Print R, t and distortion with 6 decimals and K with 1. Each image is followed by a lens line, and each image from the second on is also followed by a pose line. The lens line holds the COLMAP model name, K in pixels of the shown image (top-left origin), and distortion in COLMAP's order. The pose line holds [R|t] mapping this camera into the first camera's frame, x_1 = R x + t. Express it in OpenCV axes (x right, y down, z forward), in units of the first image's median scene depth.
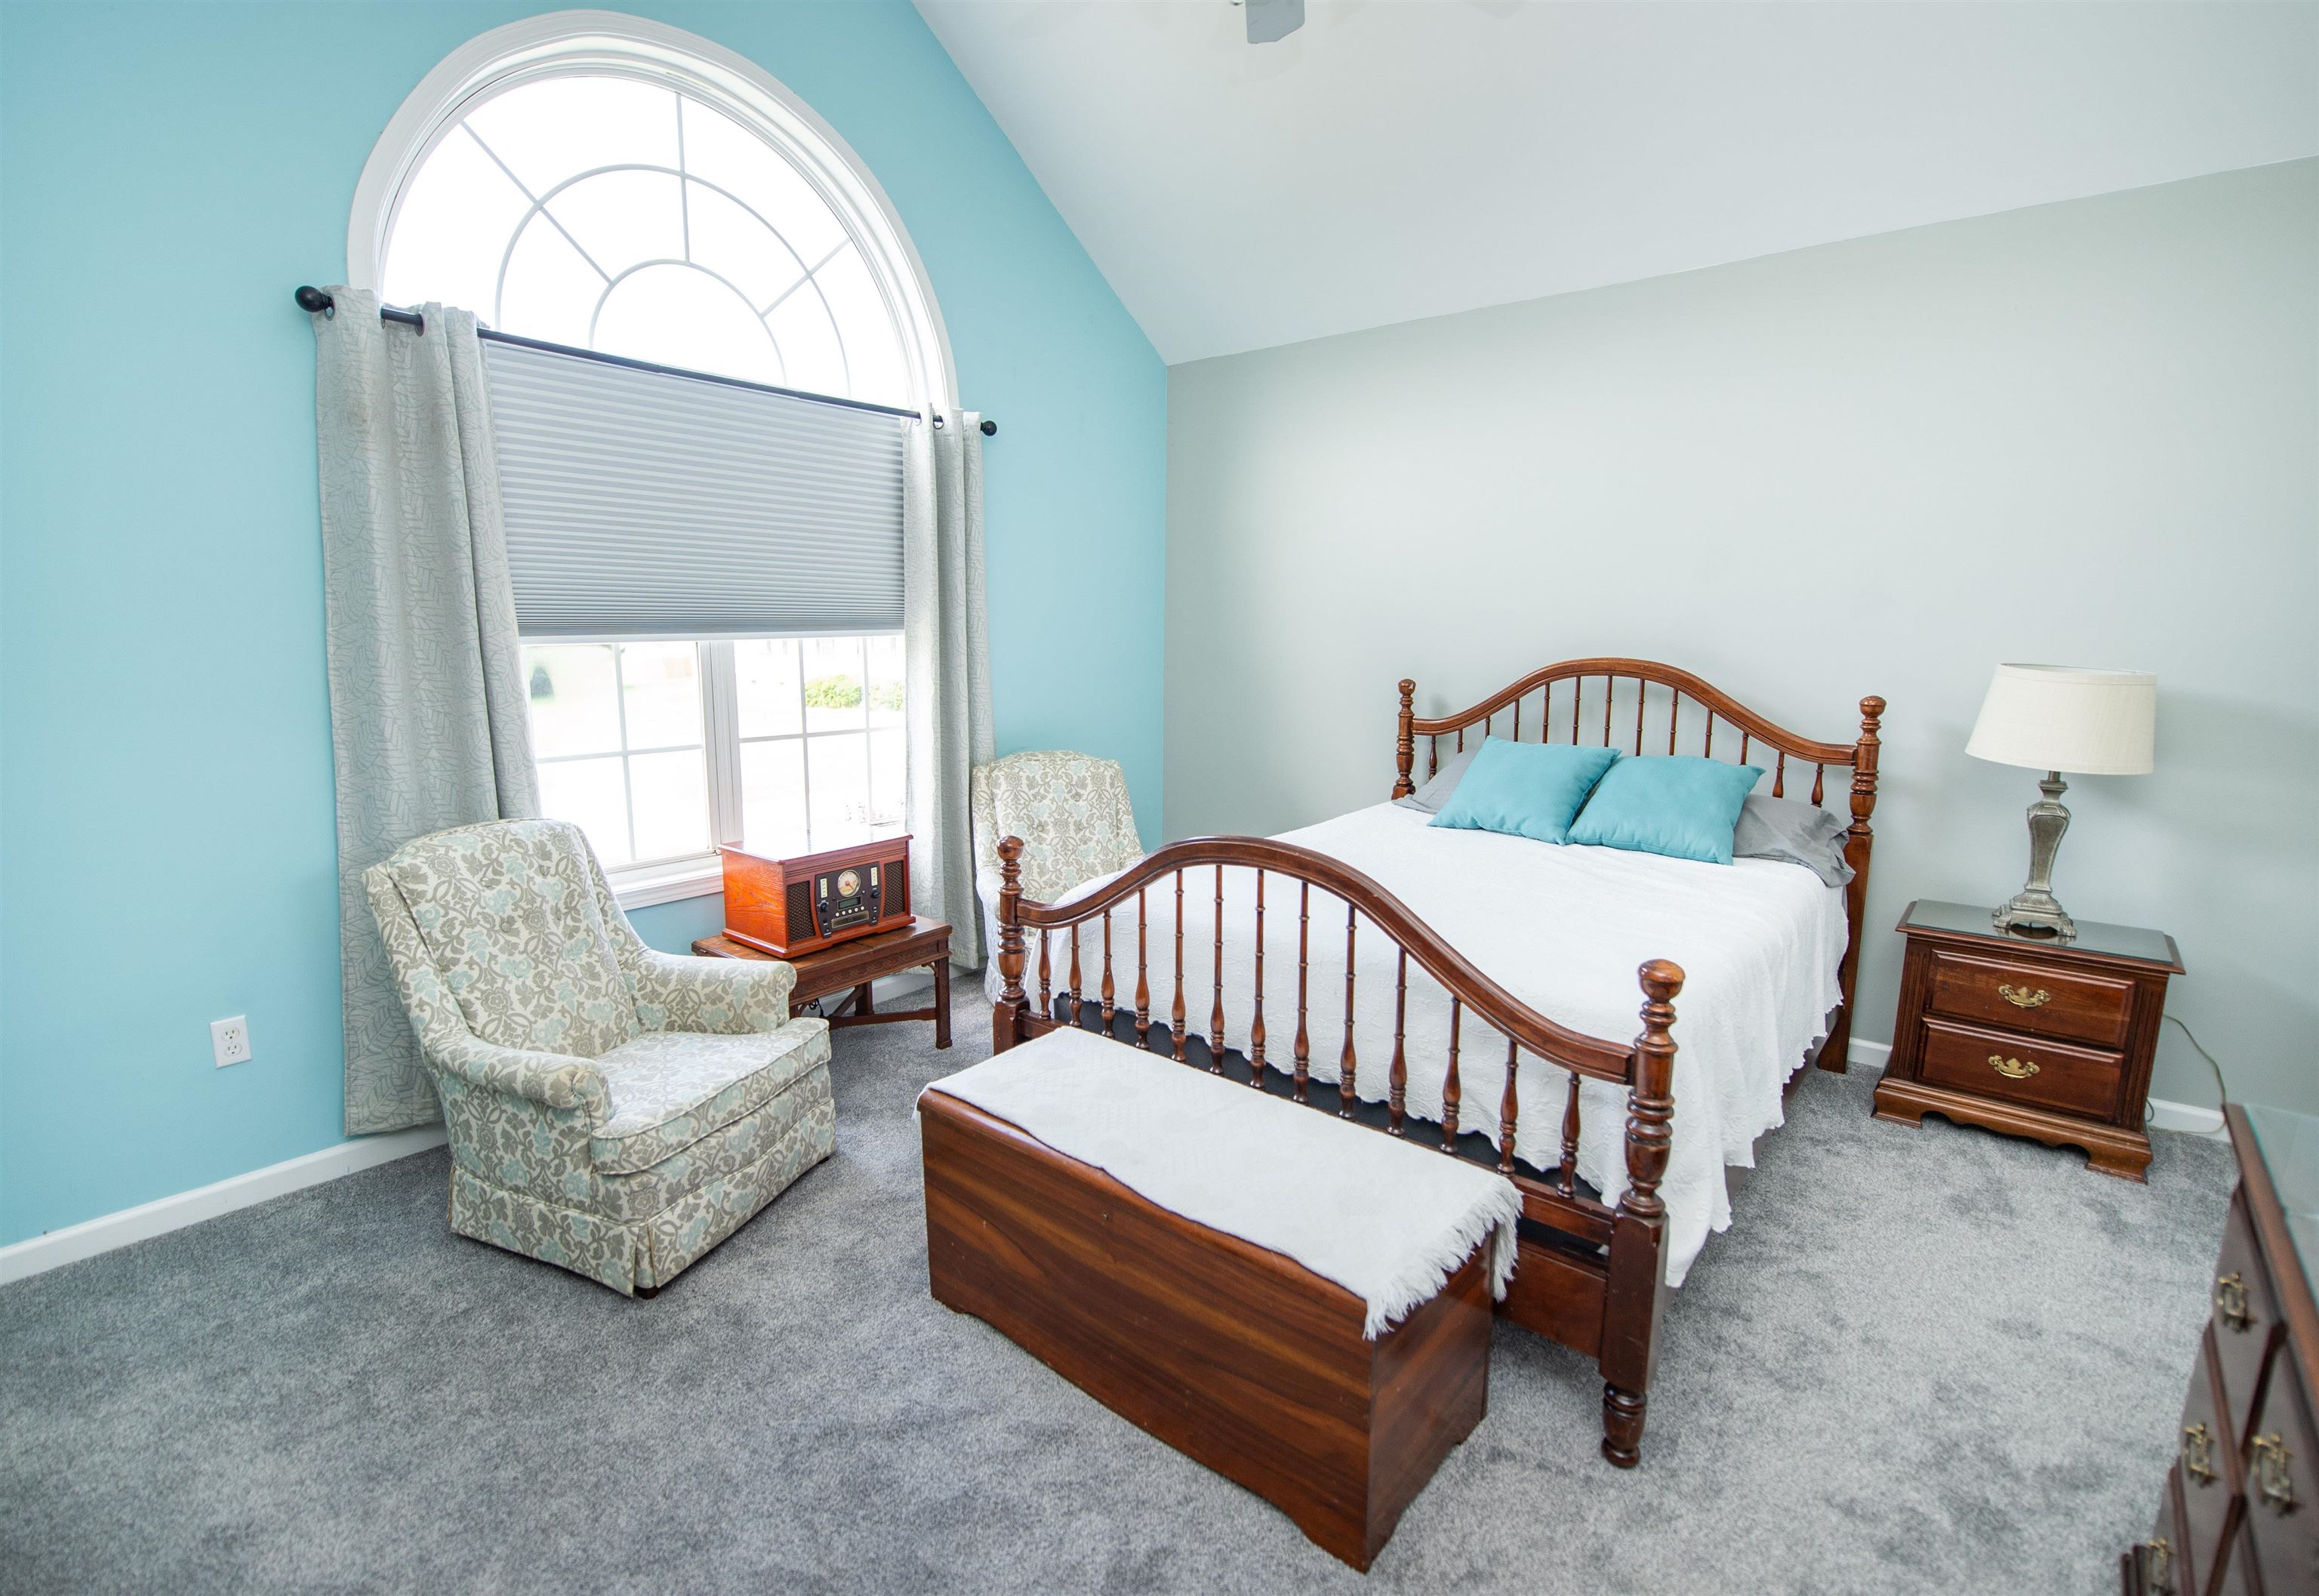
lens RADIAL K [[1086.5, 0, 1156.8], [0, 1086.5, 807.7], [0, 0, 1]] dist [0.001303, 0.000131]
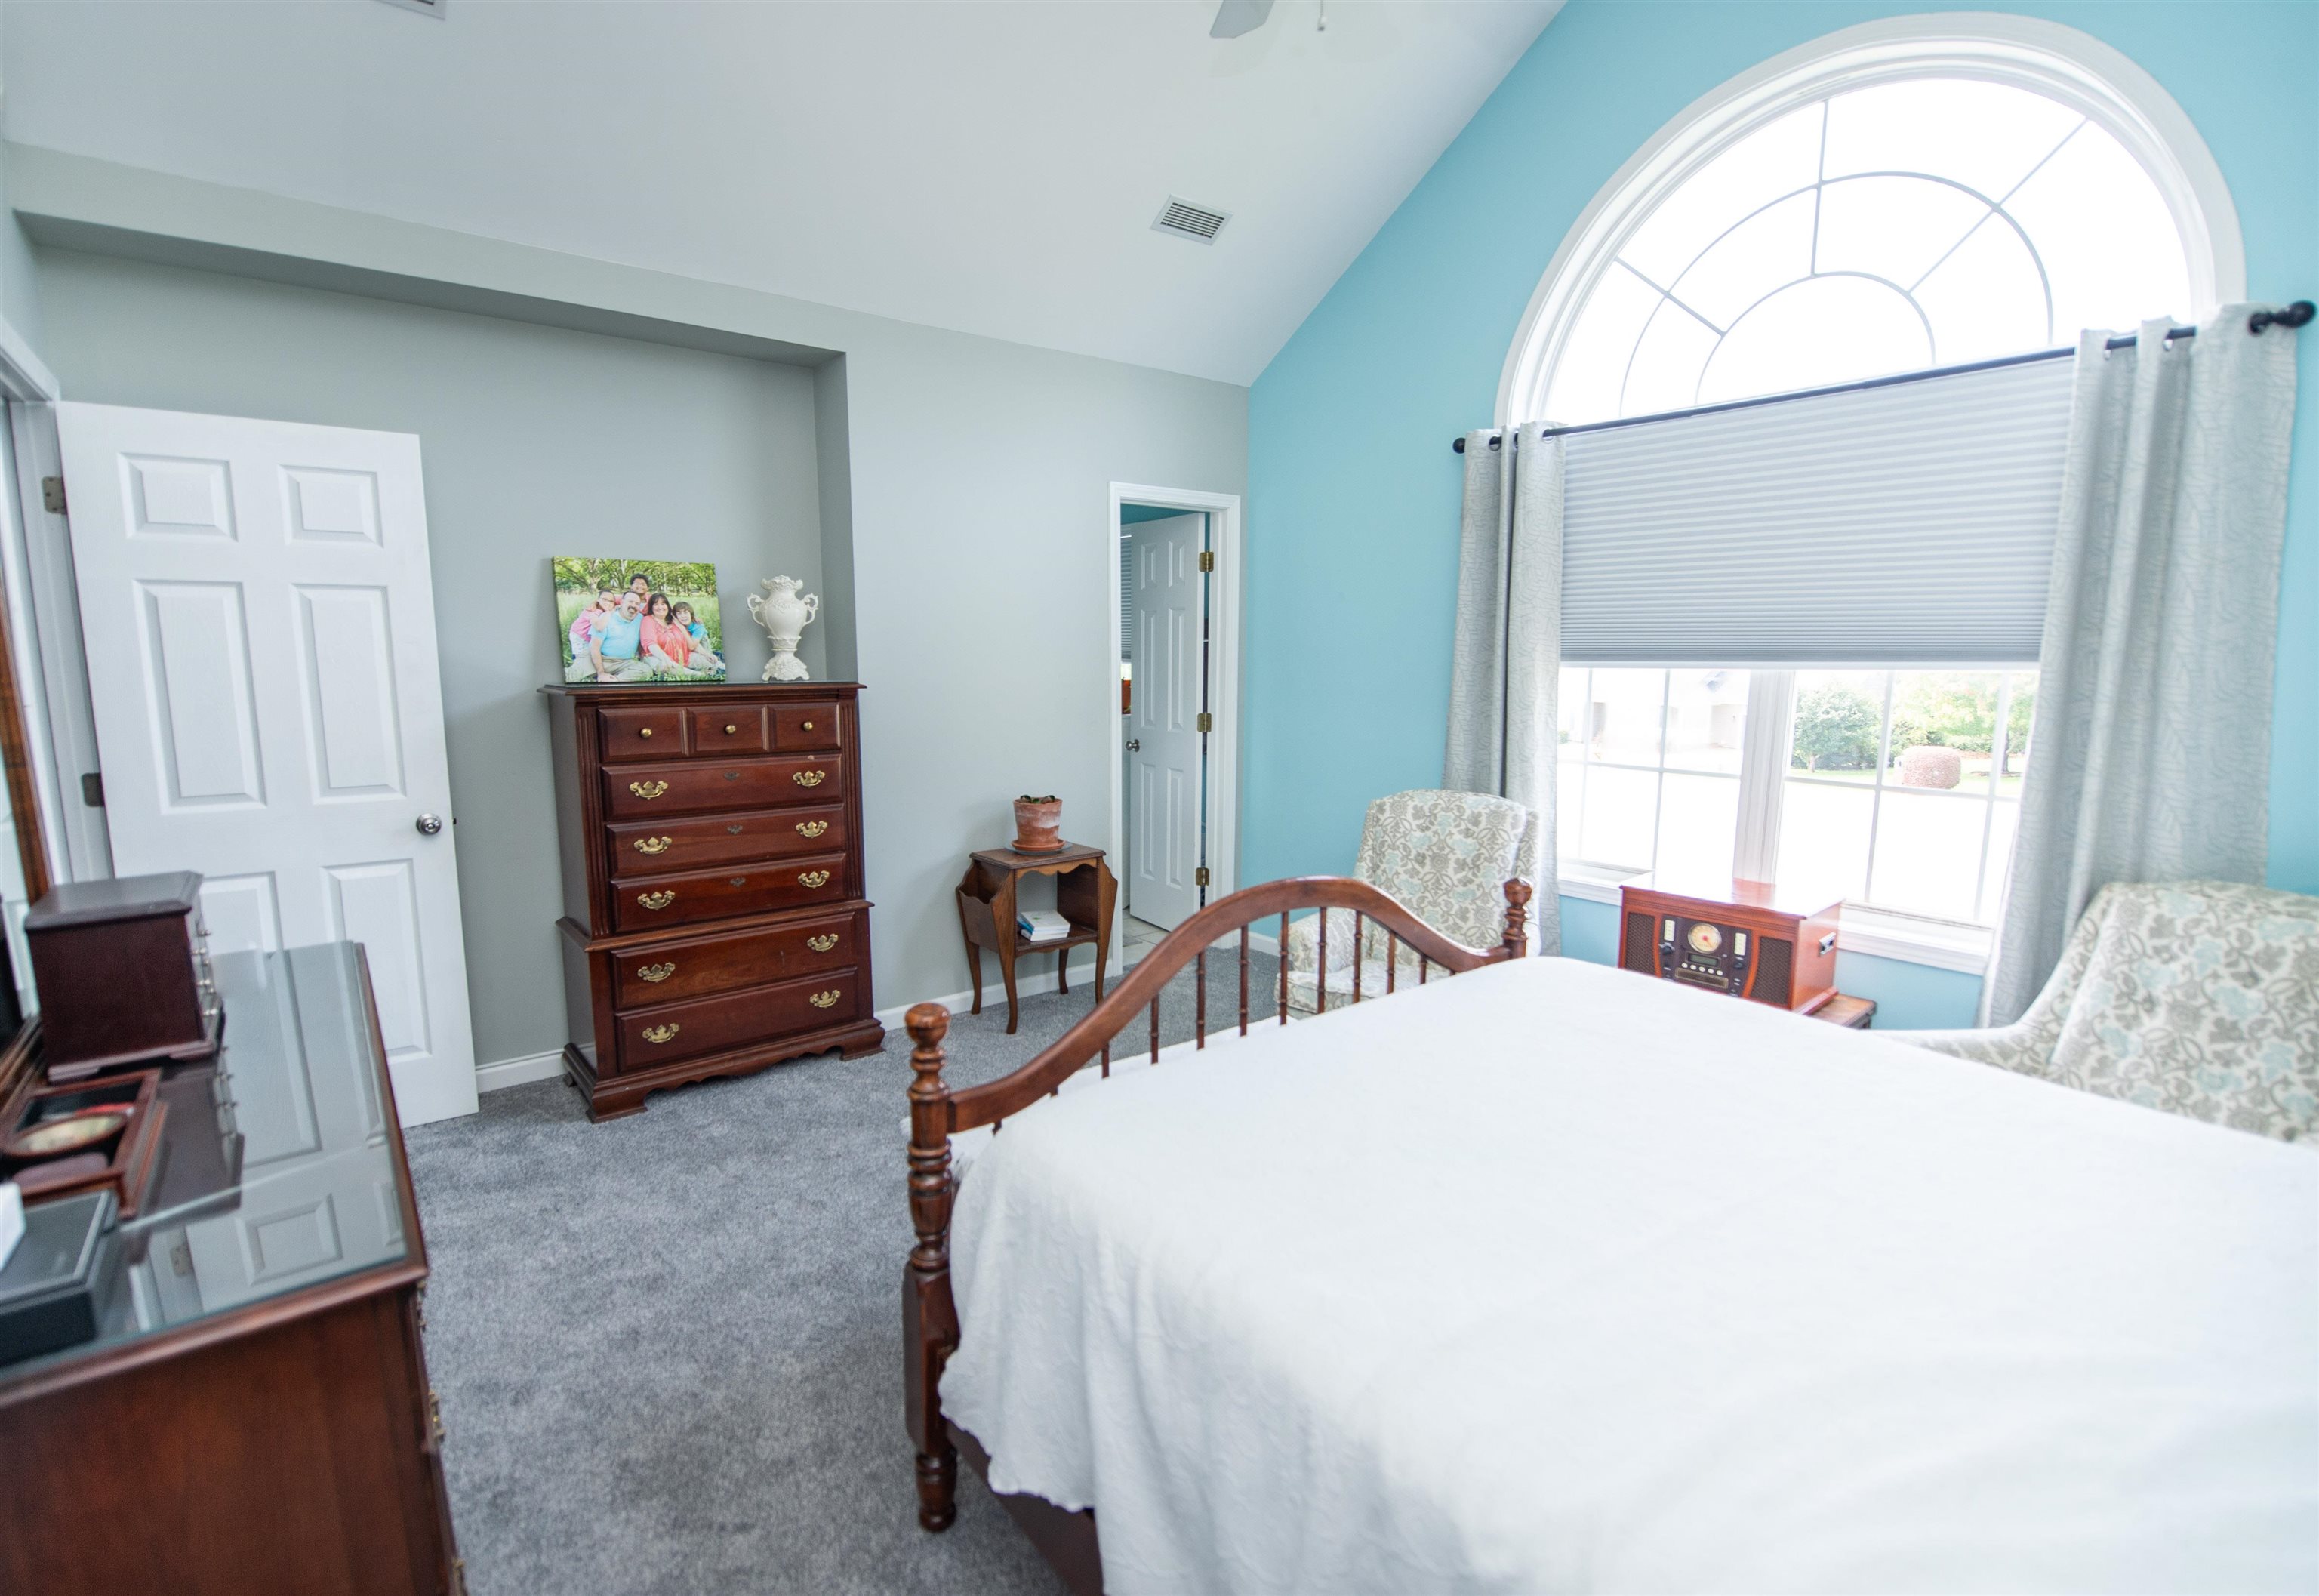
lens RADIAL K [[1086.5, 0, 1156.8], [0, 1086.5, 807.7], [0, 0, 1]] dist [0.001303, 0.000131]
pose [[-0.206806, 0.135997, -0.968884, 0.700404], [-0.170924, 0.970041, 0.172642, -0.118820], [0.963336, 0.201309, -0.177365, 0.734271]]
